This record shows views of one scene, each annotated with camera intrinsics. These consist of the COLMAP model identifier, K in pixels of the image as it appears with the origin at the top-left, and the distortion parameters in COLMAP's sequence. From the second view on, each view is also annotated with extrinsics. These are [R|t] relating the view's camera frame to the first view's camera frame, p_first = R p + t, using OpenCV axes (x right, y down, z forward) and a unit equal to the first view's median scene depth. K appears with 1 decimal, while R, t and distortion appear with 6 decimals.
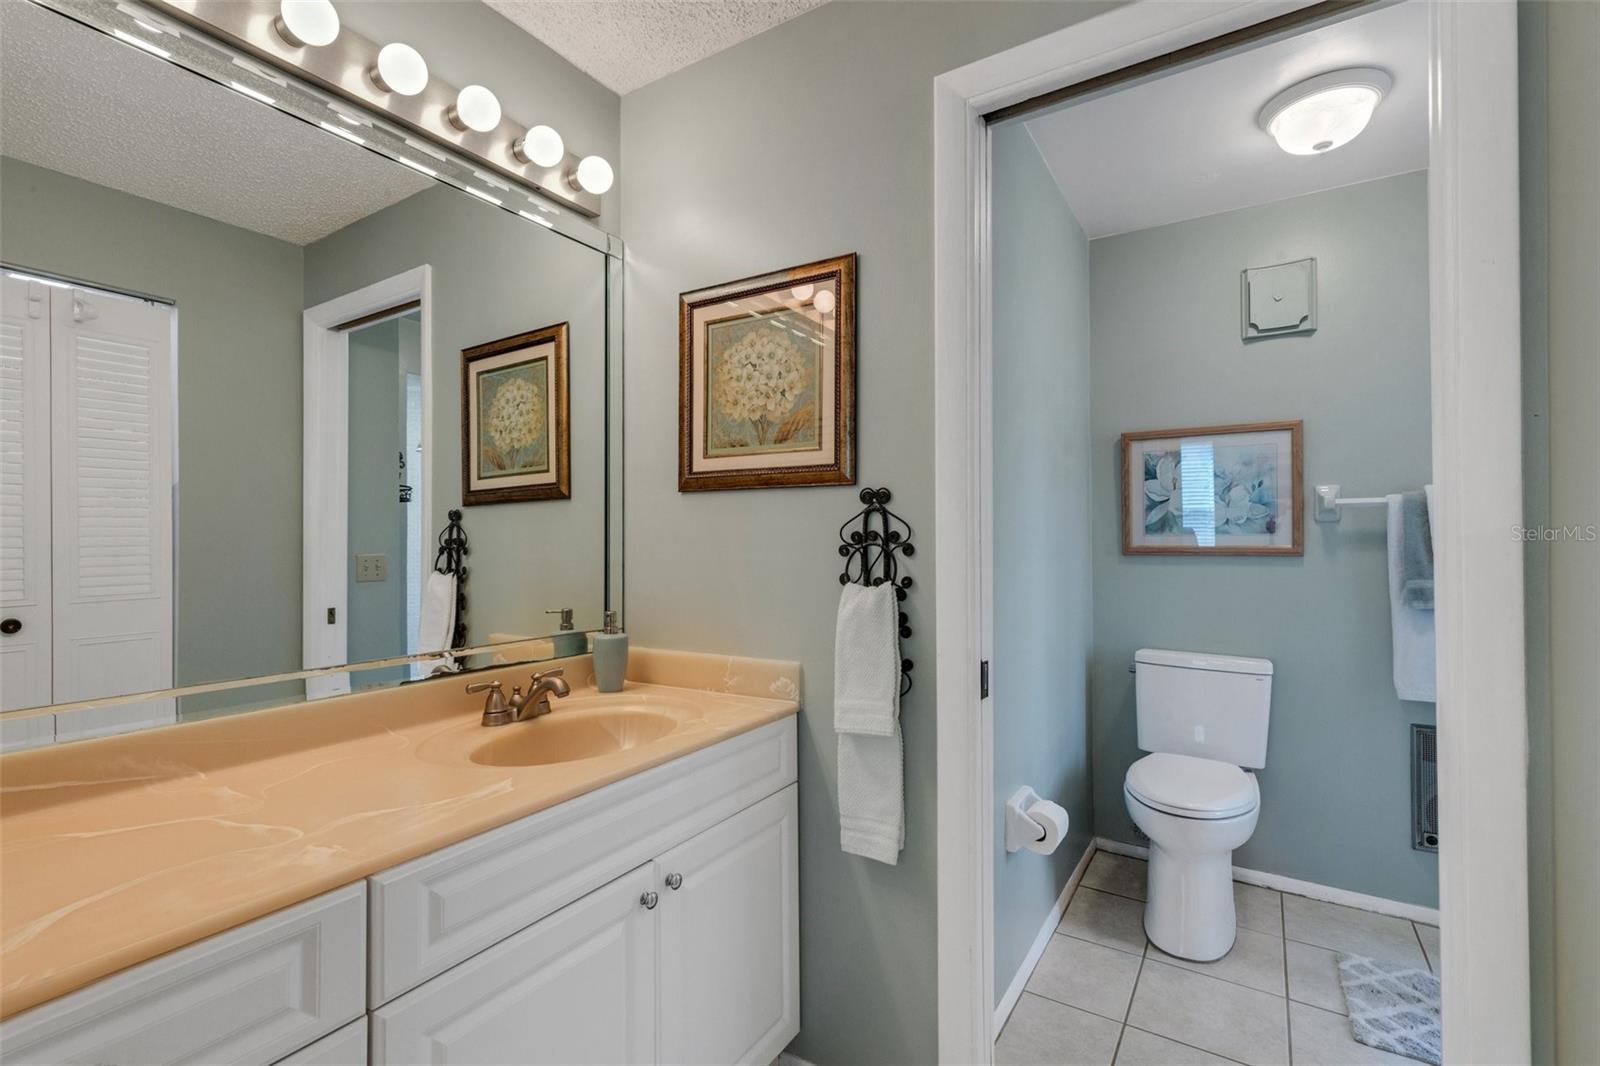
lens RADIAL K [[733.1, 0, 805.1], [0, 733.1, 532.5], [0, 0, 1]] dist [0.012746, -0.000750]
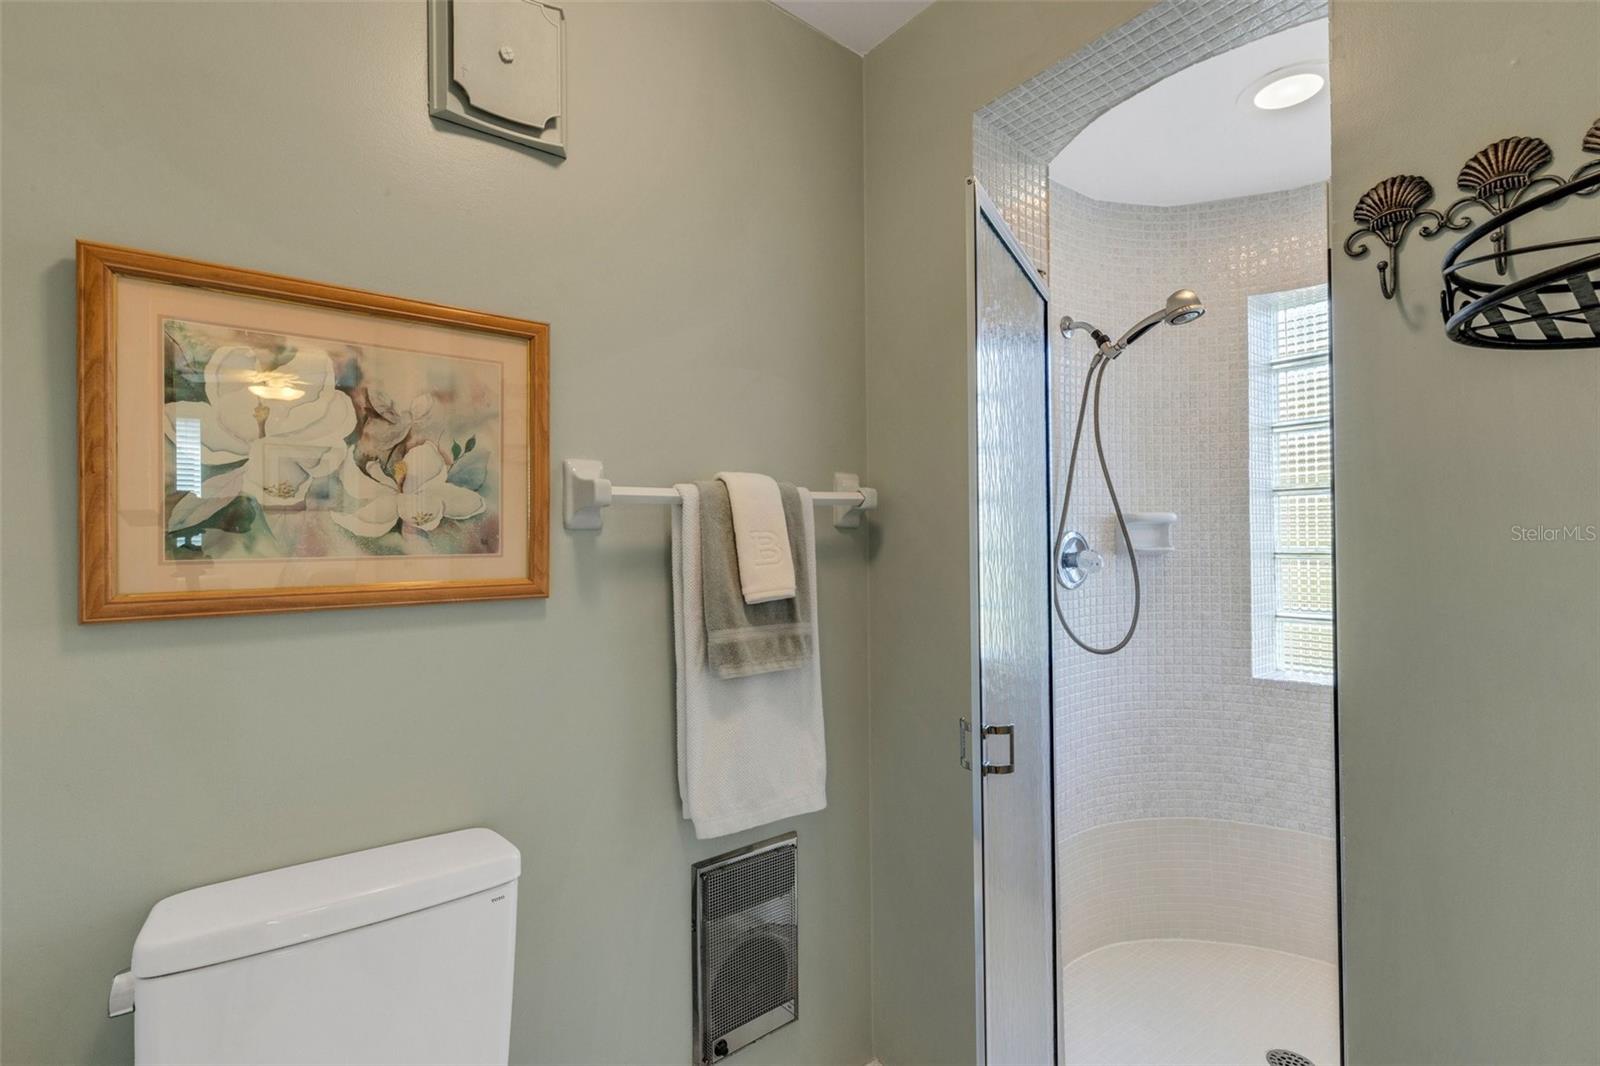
lens RADIAL K [[726.6, 0, 799.9], [0, 726.6, 531.1], [0, 0, 1]] dist [0.002337, -0.000623]
pose [[0.351347, 0.006503, 0.936223, 0.272425], [-0.001684, 0.999979, -0.006314, -0.009912], [-0.936244, 0.000642, 0.351350, 0.659841]]
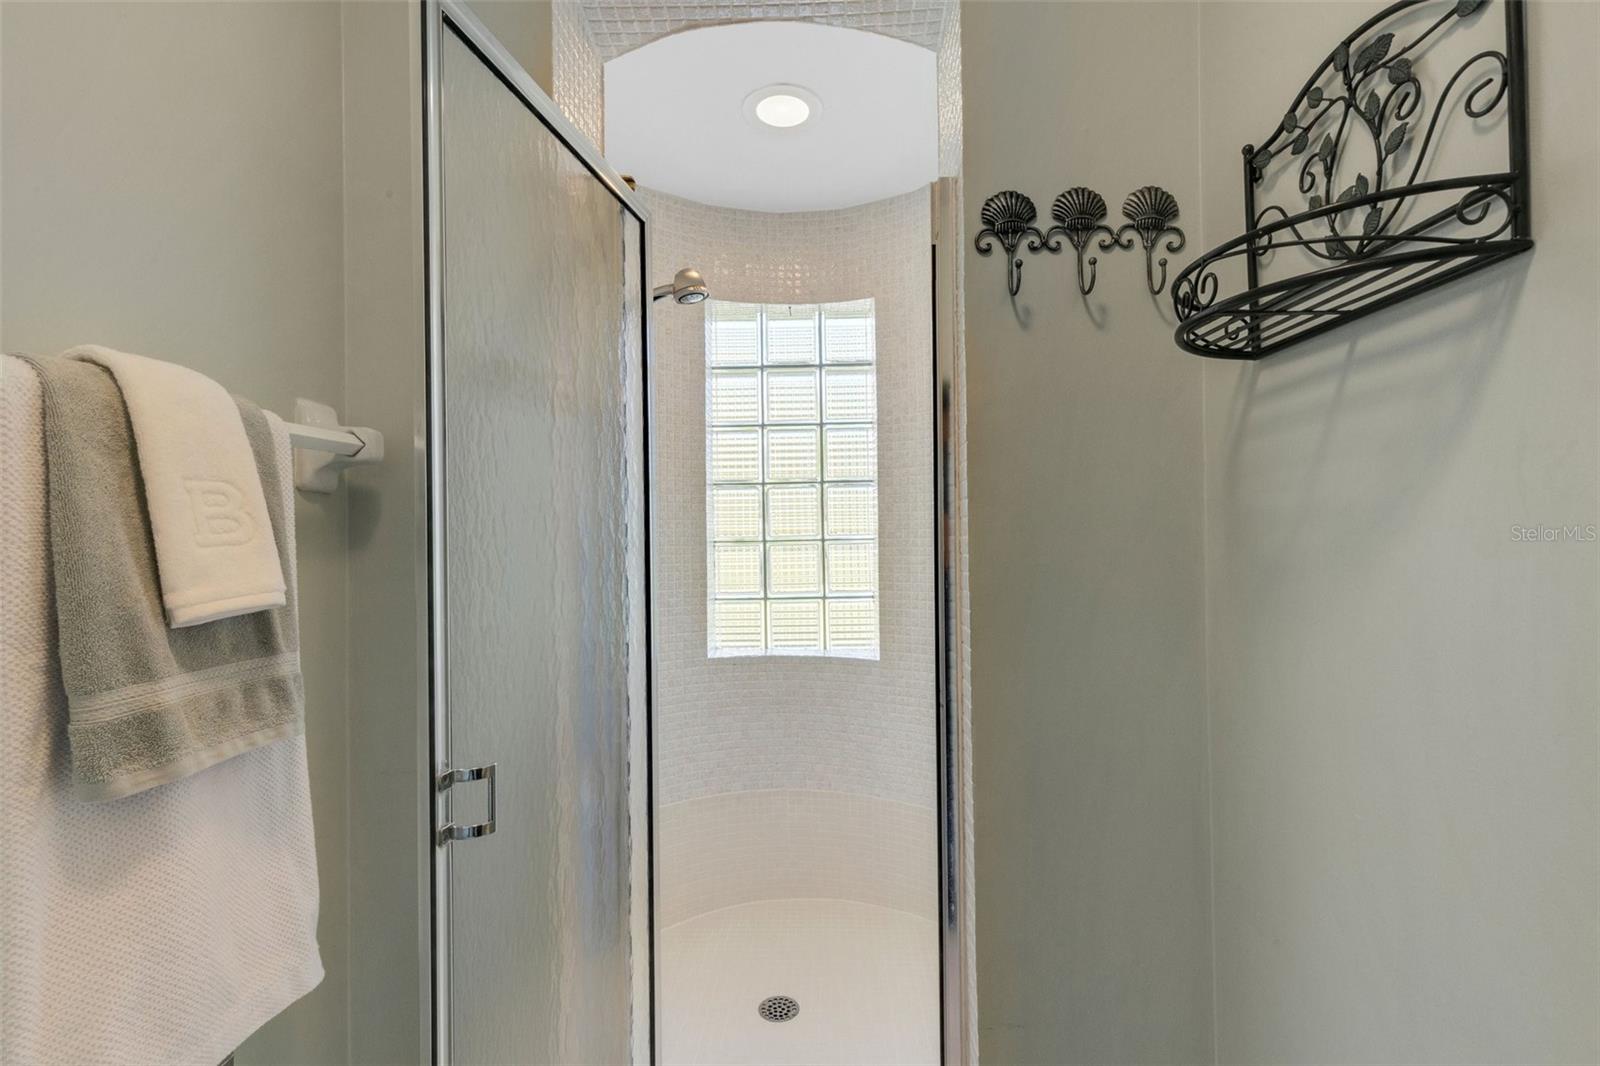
lens RADIAL K [[721.5, 0, 800.0], [0, 721.5, 533.0], [0, 0, 1]] dist [0.000620, -0.000159]
pose [[-0.508196, 0.009774, 0.861186, 0.425668], [0.001156, 0.999942, -0.010667, 0.009702], [-0.861241, -0.004426, -0.508178, 0.821988]]
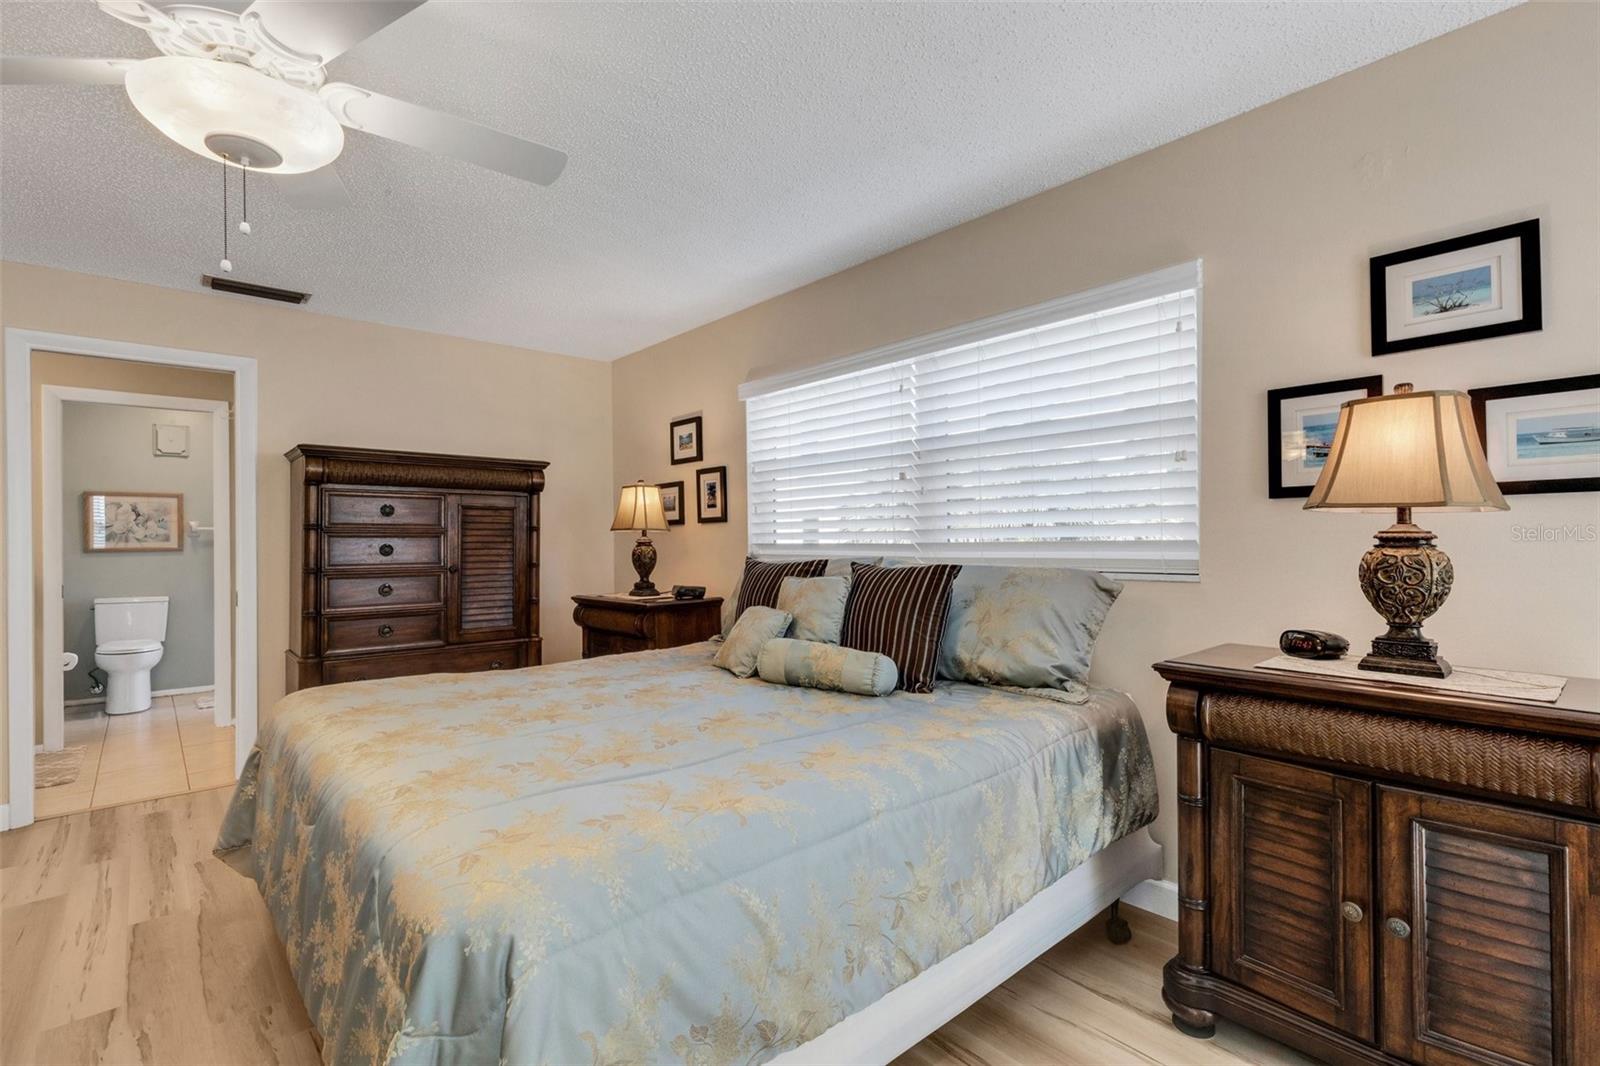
lens RADIAL K [[739.0, 0, 800.7], [0, 739.0, 527.2], [0, 0, 1]] dist [0.020975, -0.000223]
pose [[0.285647, 0.011760, 0.958263, -1.049055], [0.004410, 0.999898, -0.013585, -0.003299], [-0.958325, 0.008106, 0.285566, -1.566032]]
